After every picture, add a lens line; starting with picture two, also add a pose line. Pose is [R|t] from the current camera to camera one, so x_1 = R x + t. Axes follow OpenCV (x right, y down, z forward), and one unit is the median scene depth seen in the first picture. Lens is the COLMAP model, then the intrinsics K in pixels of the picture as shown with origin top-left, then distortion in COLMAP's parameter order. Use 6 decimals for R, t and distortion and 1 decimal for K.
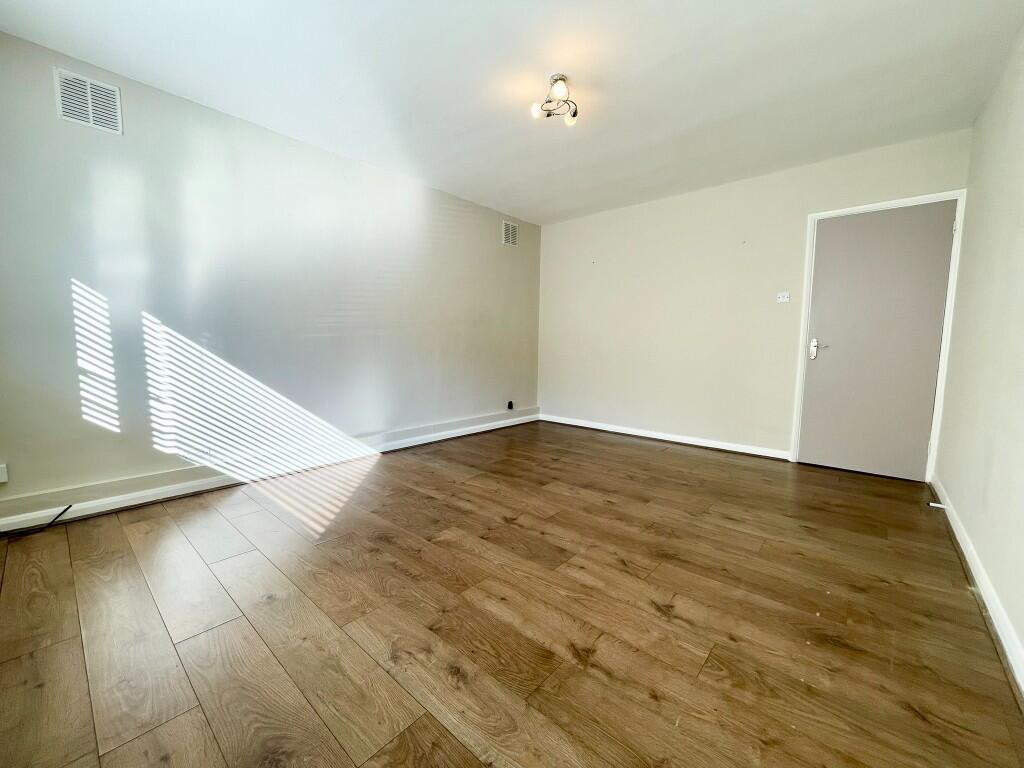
lens RADIAL K [[415.1, 0, 512.0], [0, 415.1, 384.0], [0, 0, 1]] dist [0.001087, -0.000216]
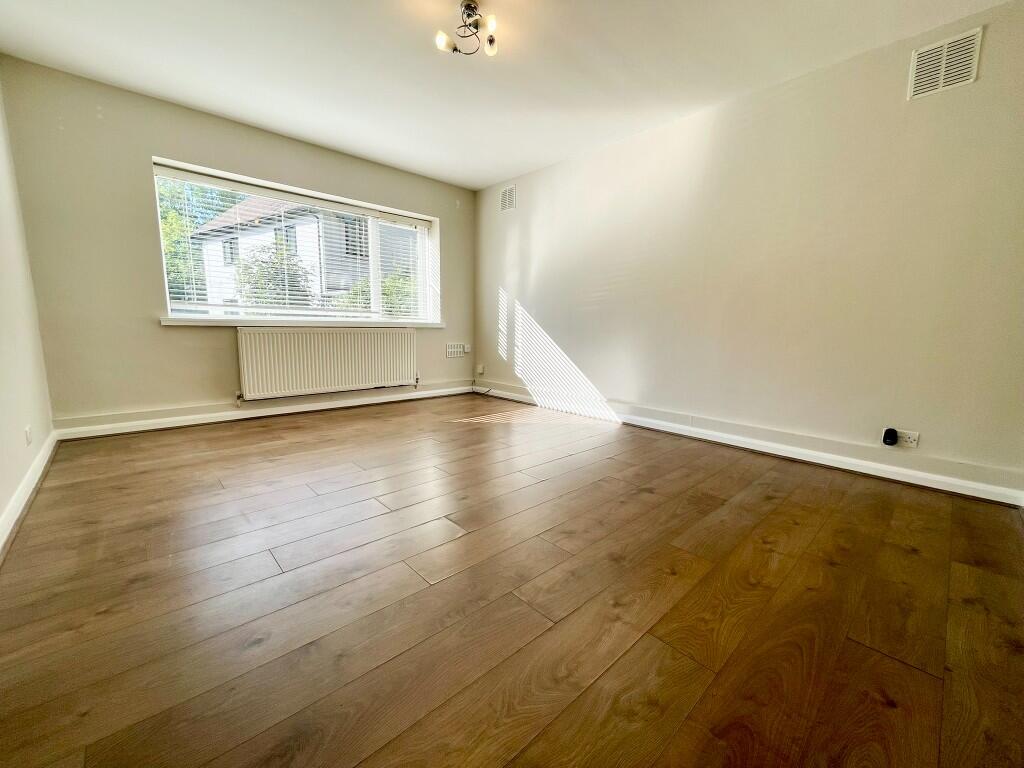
lens RADIAL K [[415.1, 0, 512.0], [0, 415.1, 384.0], [0, 0, 1]] dist [0.001087, -0.000216]
pose [[-0.103538, 0.128539, -0.986285, 1.058358], [-0.110660, 0.983969, 0.139854, -0.058803], [0.988450, 0.123622, -0.087654, 1.222350]]
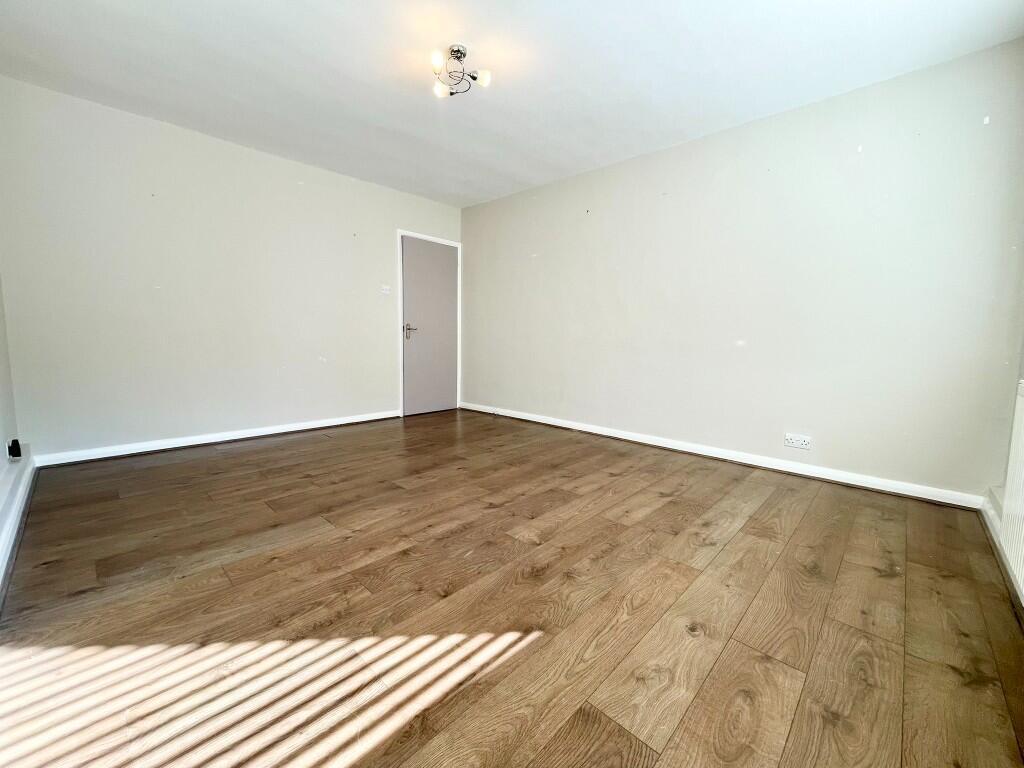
lens RADIAL K [[415.1, 0, 512.0], [0, 415.1, 384.0], [0, 0, 1]] dist [0.001087, -0.000216]
pose [[0.042369, -0.123883, 0.991392, -0.899180], [0.079807, 0.989532, 0.120240, -0.069279], [-0.995909, 0.074026, 0.051813, 0.842846]]
